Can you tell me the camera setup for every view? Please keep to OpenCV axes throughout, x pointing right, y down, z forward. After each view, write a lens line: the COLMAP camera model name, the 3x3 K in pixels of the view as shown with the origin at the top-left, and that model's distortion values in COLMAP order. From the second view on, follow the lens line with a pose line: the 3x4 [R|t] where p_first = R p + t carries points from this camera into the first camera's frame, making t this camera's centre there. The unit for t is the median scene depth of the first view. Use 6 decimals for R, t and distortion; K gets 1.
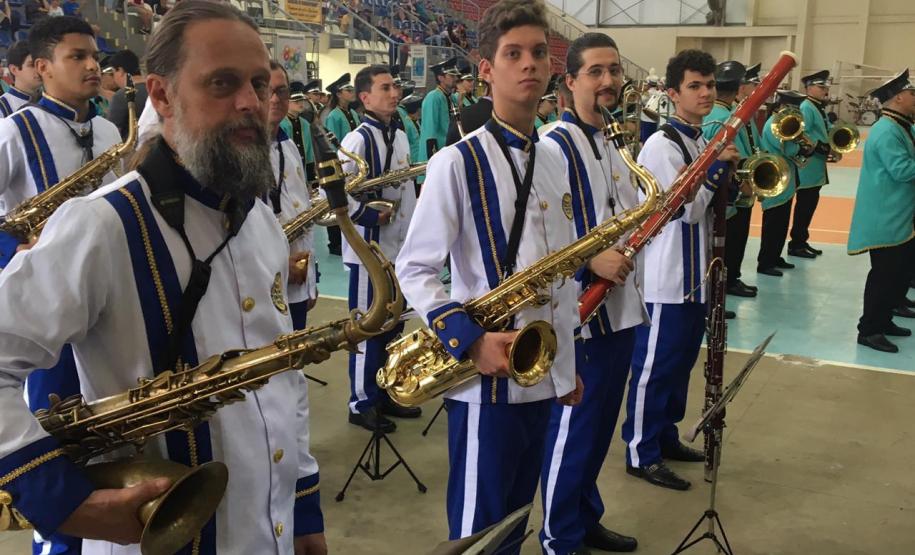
lens RADIAL K [[990.4, 0, 447.5], [0, 990.4, 280.2], [0, 0, 1]] dist [0.100655, -0.236660]
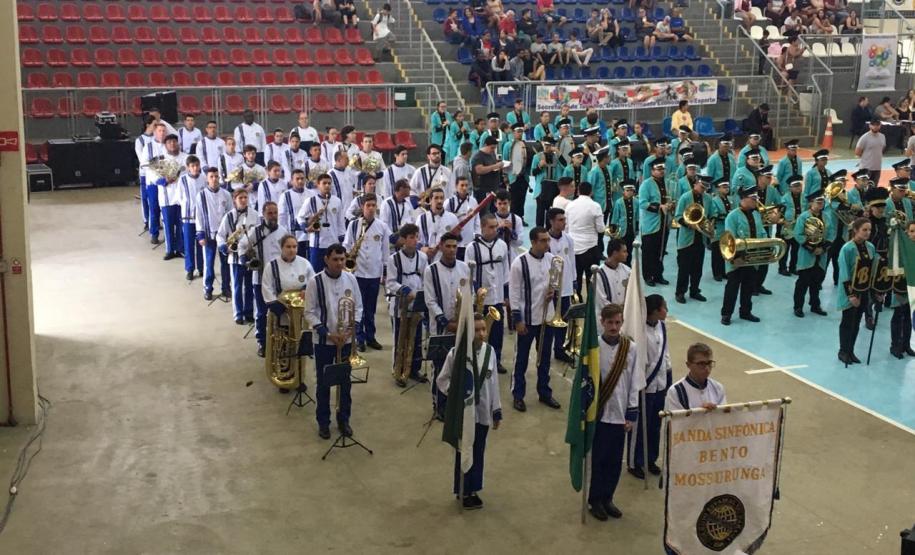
lens RADIAL K [[990.4, 0, 447.5], [0, 990.4, 280.2], [0, 0, 1]] dist [0.100655, -0.236660]
pose [[0.760688, 0.162343, -0.628489, 0.176296], [-0.144194, 0.986291, 0.080241, -0.000838], [0.632900, 0.029586, 0.773668, -0.113001]]
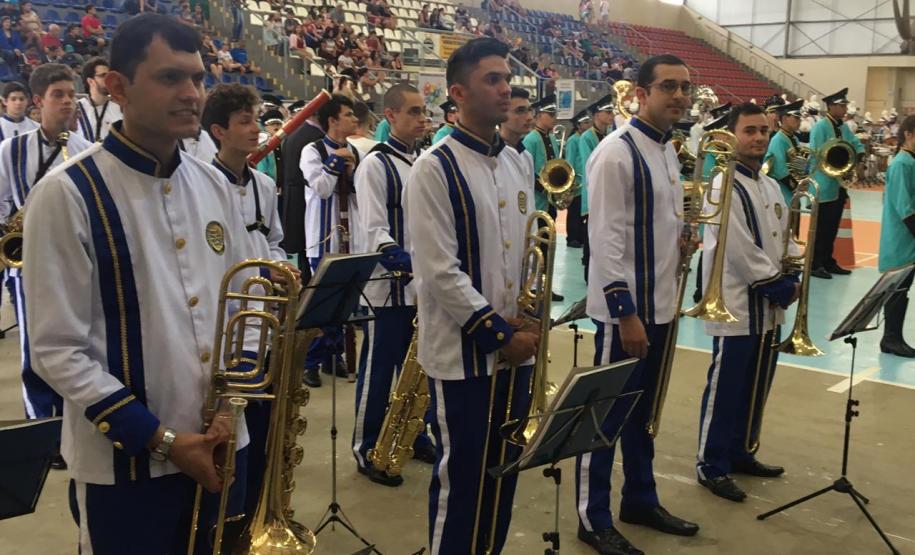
lens RADIAL K [[990.4, 0, 447.5], [0, 990.4, 280.2], [0, 0, 1]] dist [0.100655, -0.236660]
pose [[0.970992, 0.035762, -0.236421, 0.108034], [-0.043427, 0.998684, -0.027291, 0.013022], [0.235134, 0.036766, 0.971267, -0.055936]]
